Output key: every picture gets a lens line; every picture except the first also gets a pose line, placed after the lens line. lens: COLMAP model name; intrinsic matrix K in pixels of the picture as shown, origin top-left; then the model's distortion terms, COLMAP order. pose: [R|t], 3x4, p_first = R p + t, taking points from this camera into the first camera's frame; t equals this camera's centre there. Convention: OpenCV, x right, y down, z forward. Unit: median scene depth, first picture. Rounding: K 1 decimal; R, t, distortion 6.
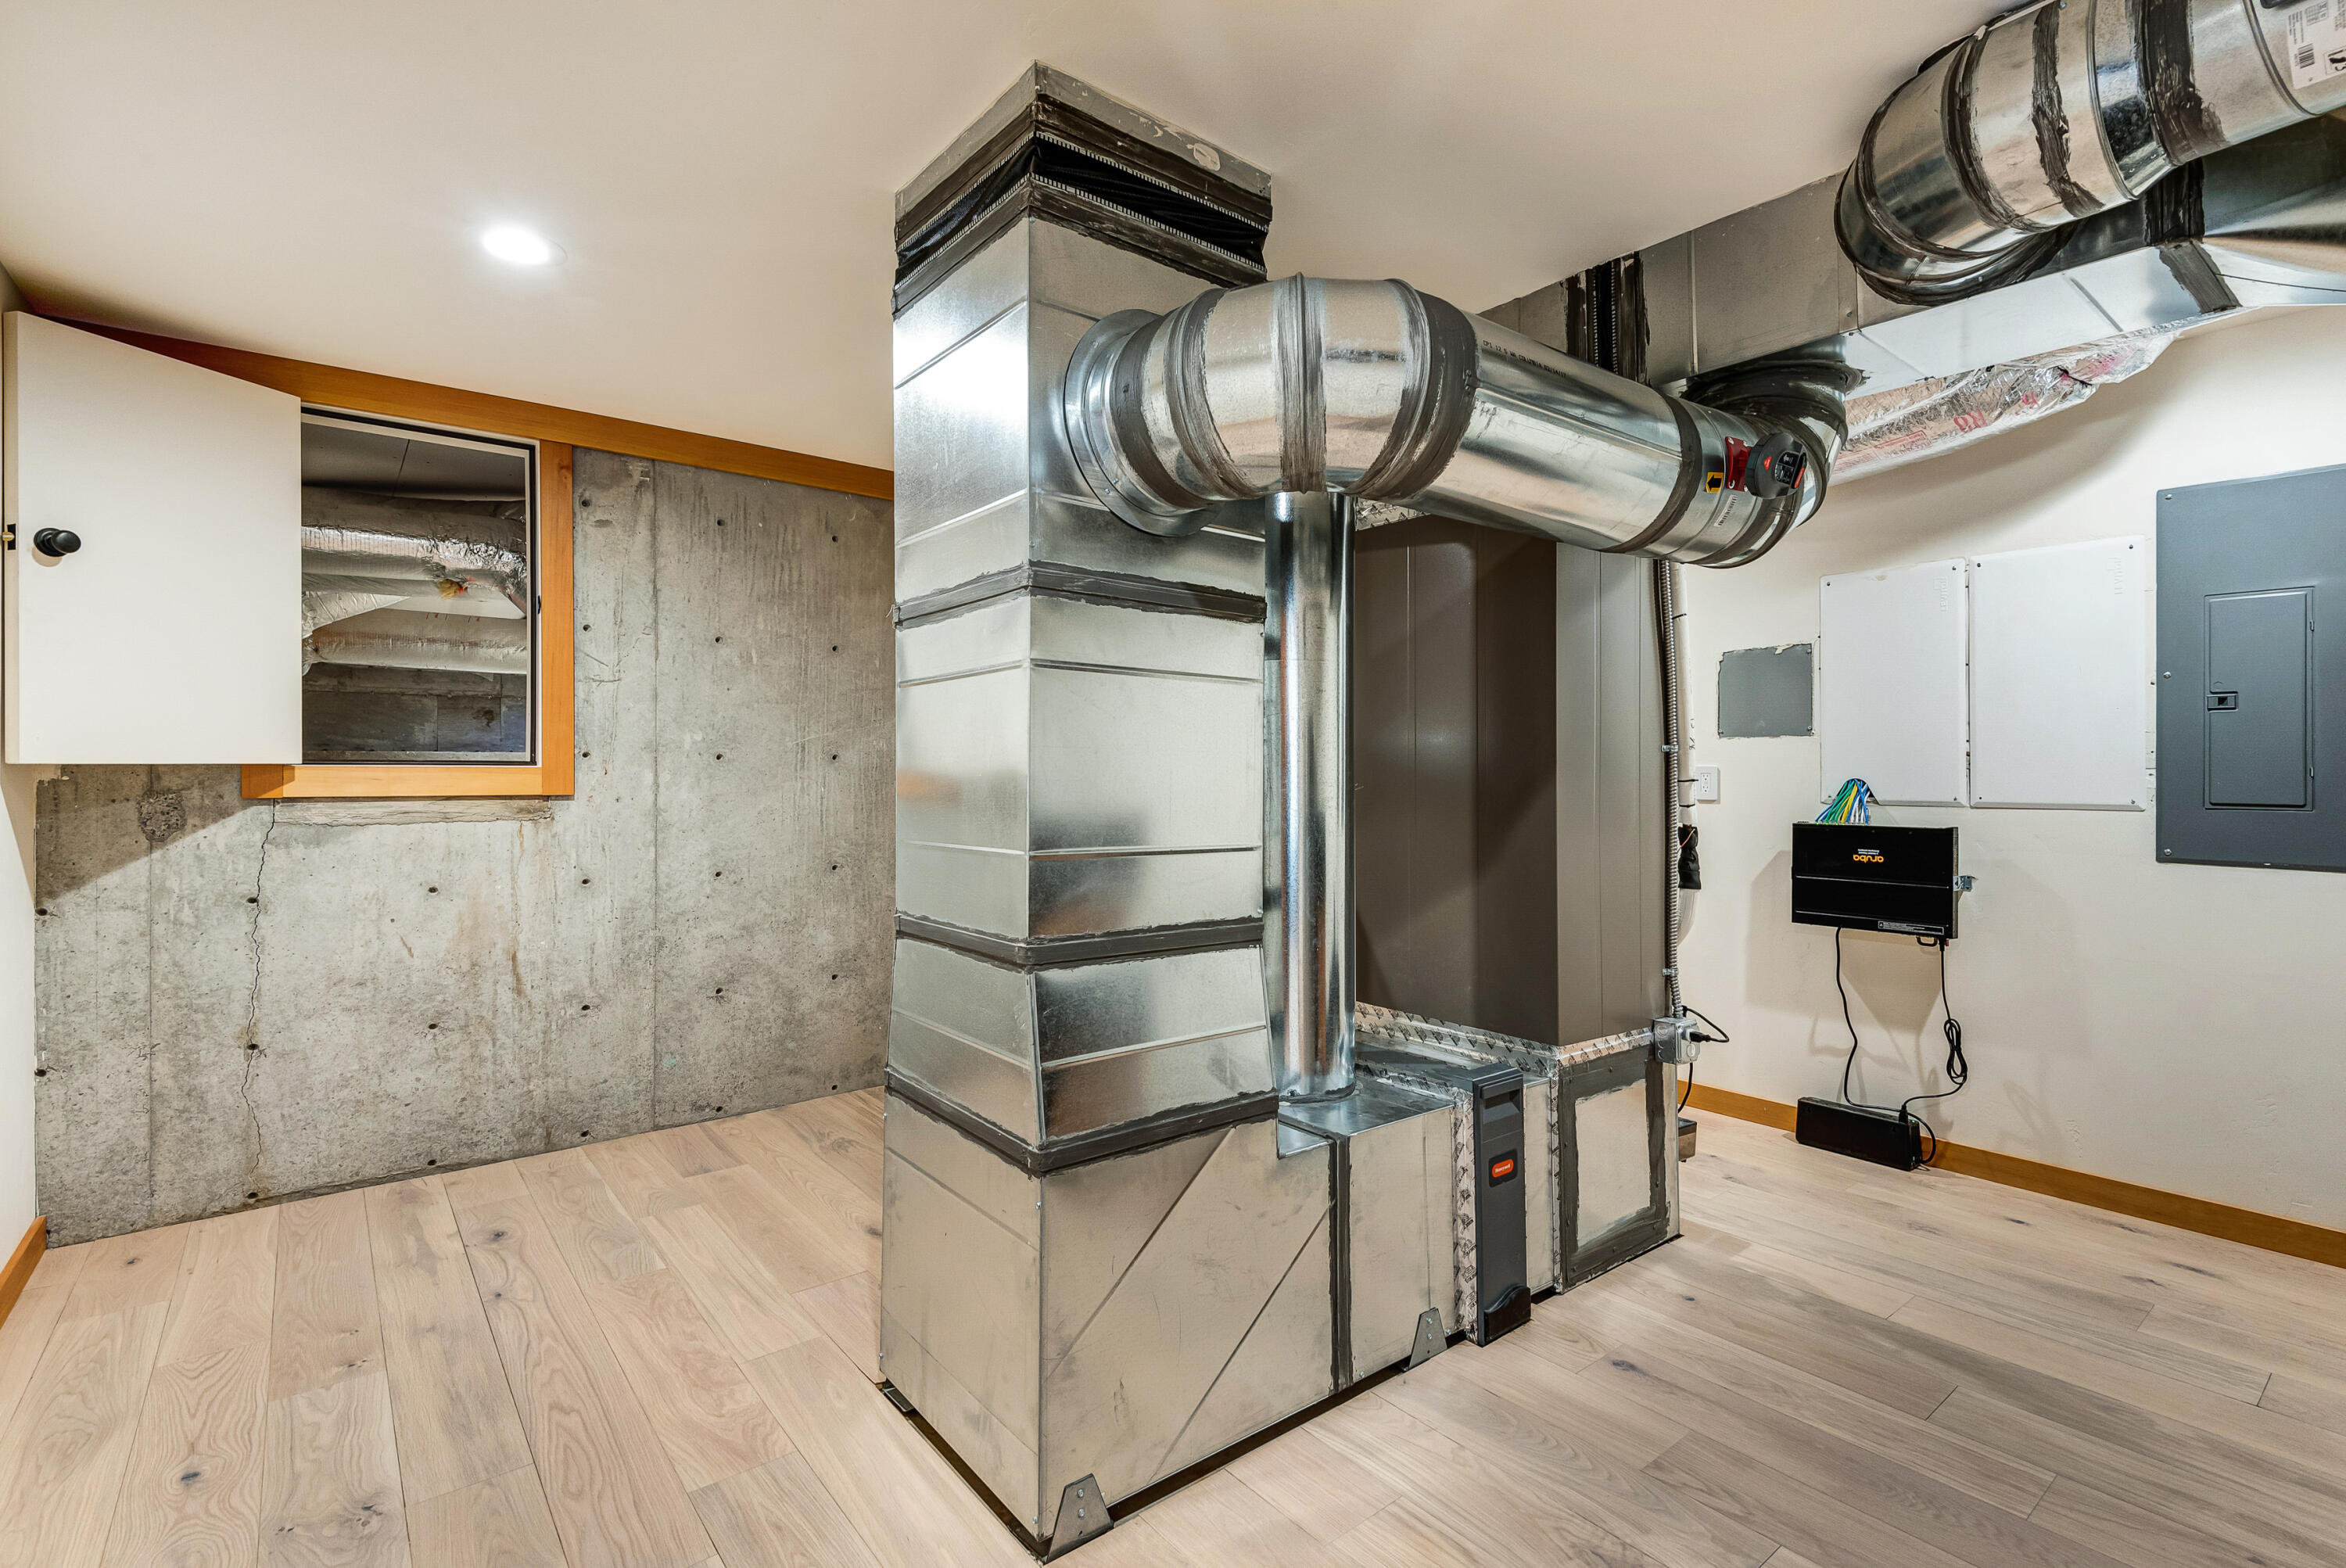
lens RADIAL K [[1098.8, 0, 1175.1], [0, 1098.8, 781.5], [0, 0, 1]] dist [0.014603, -0.005986]
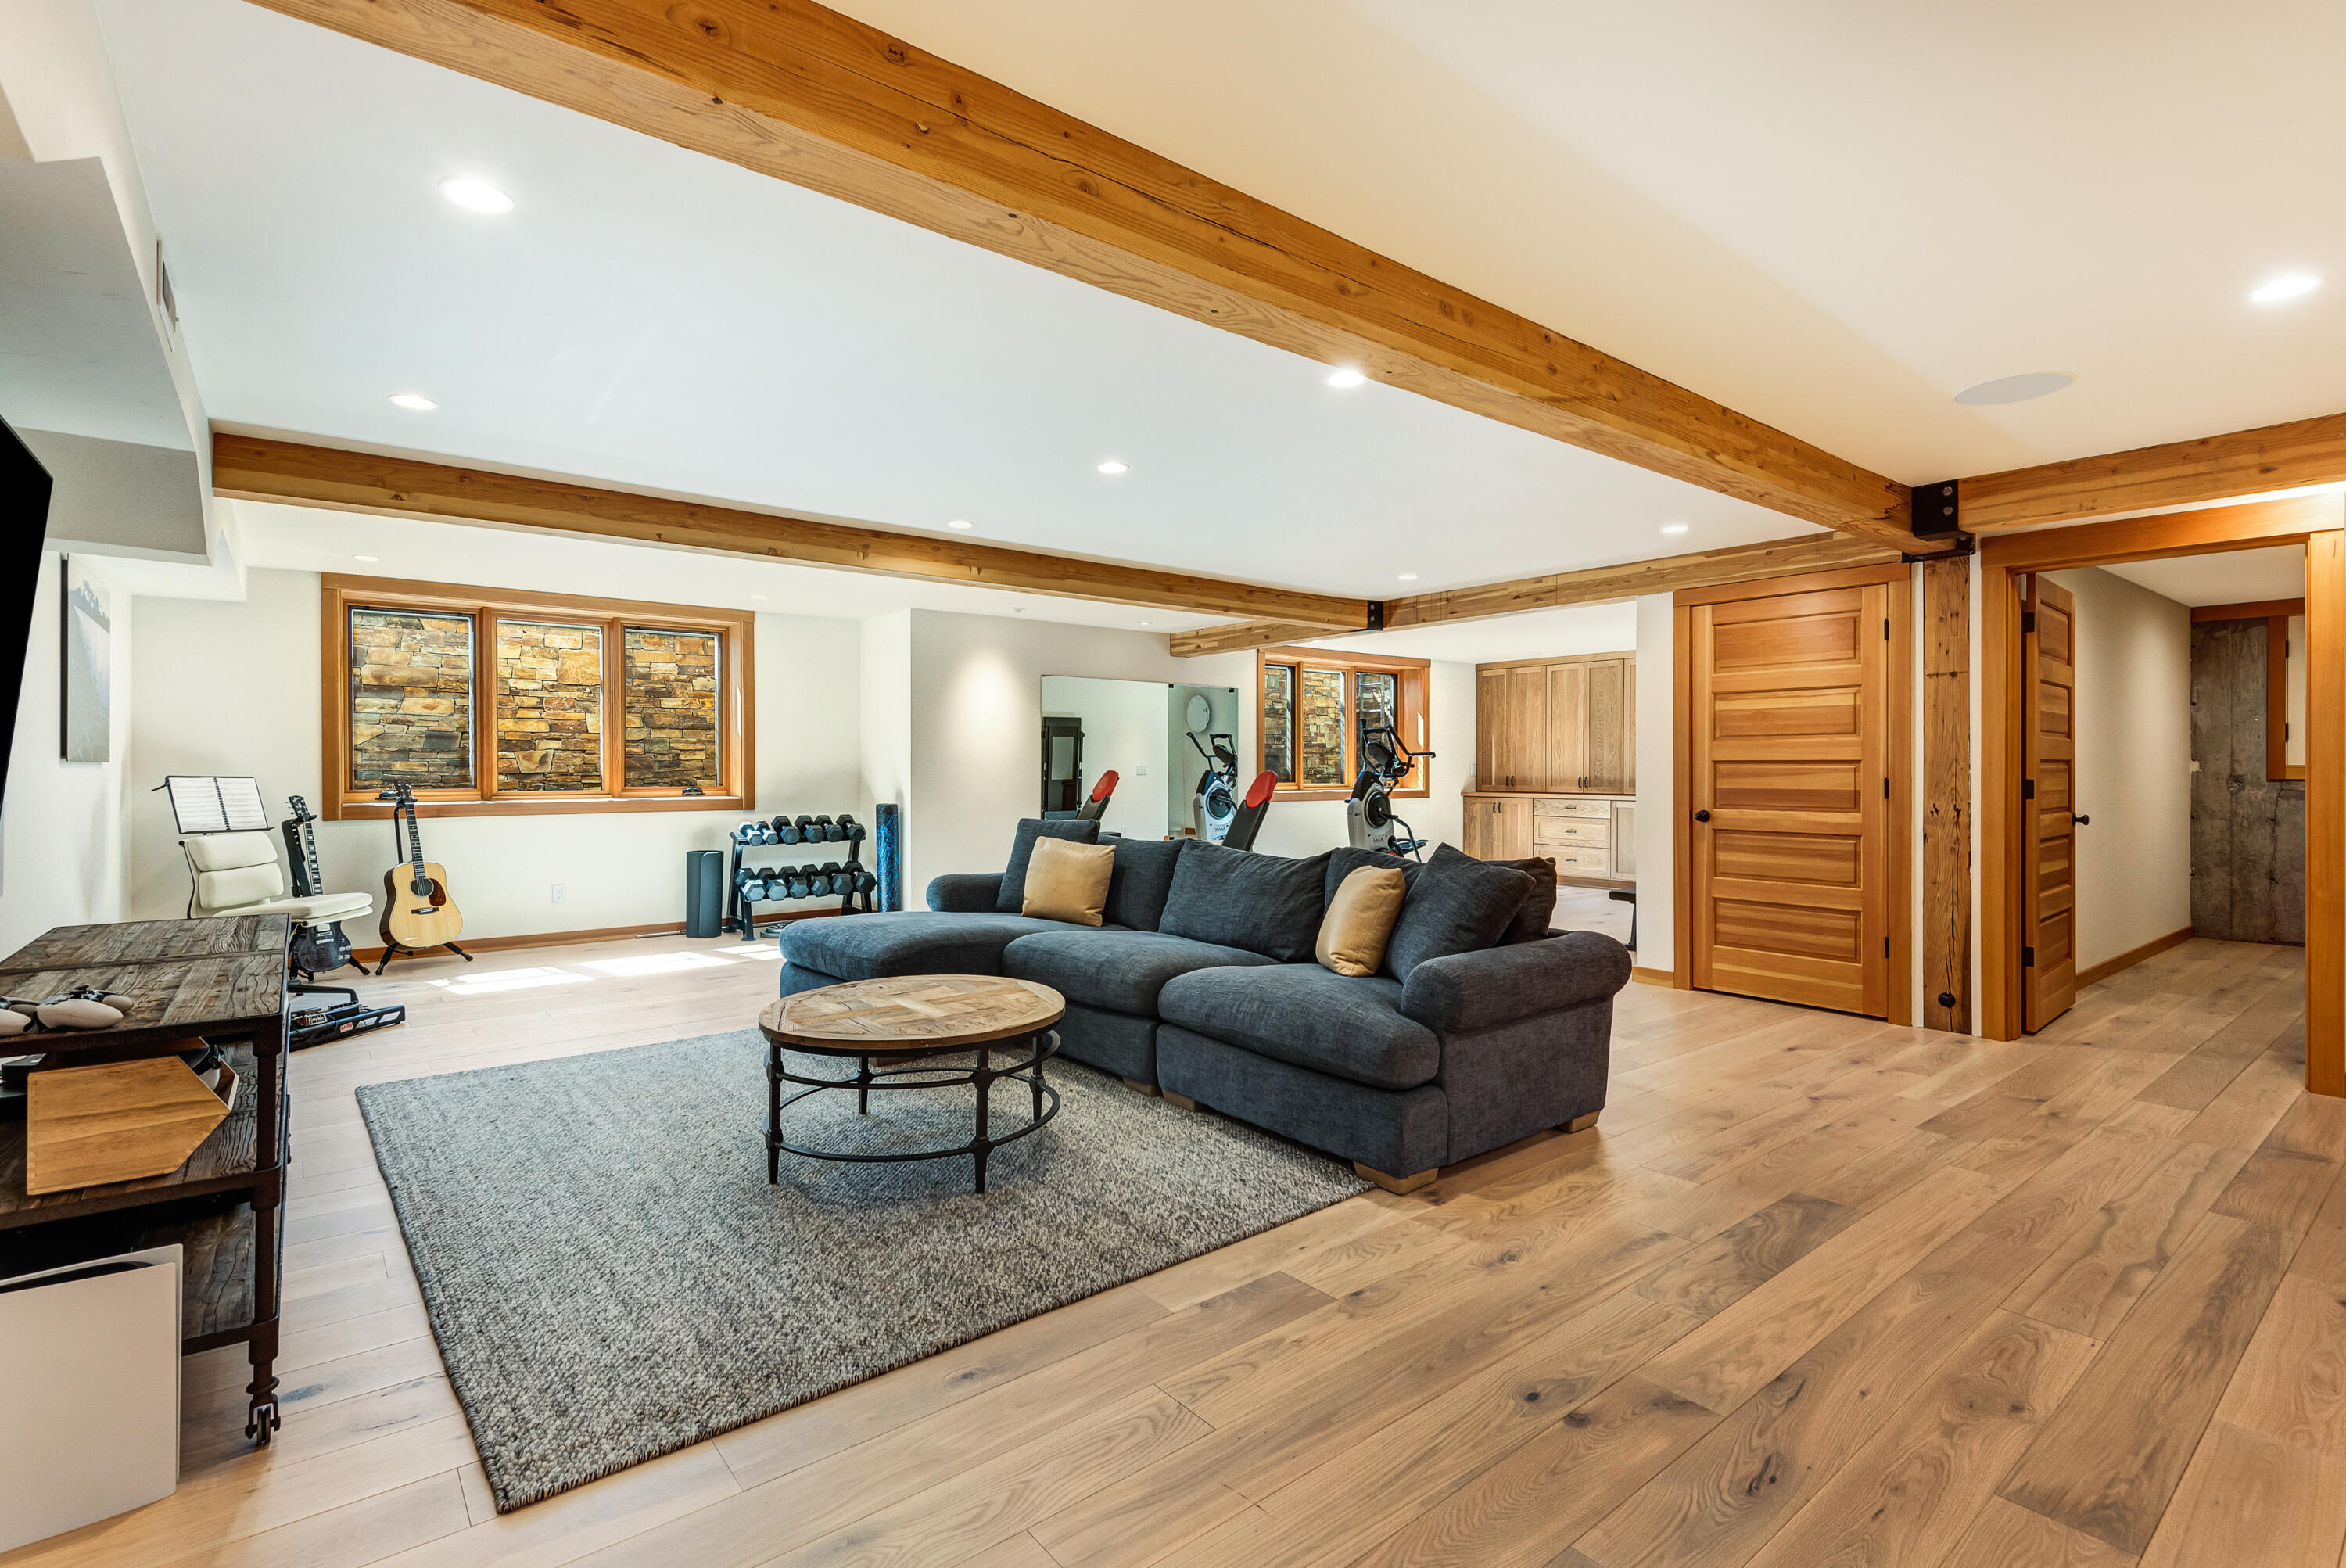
lens RADIAL K [[1098.8, 0, 1185.1], [0, 1098.8, 773.9], [0, 0, 1]] dist [0.014603, -0.005986]
pose [[0.008710, 0.003925, -0.999954, 1.689559], [-0.006197, 0.999973, 0.003871, 0.008042], [0.999943, 0.006163, 0.008734, -1.516901]]
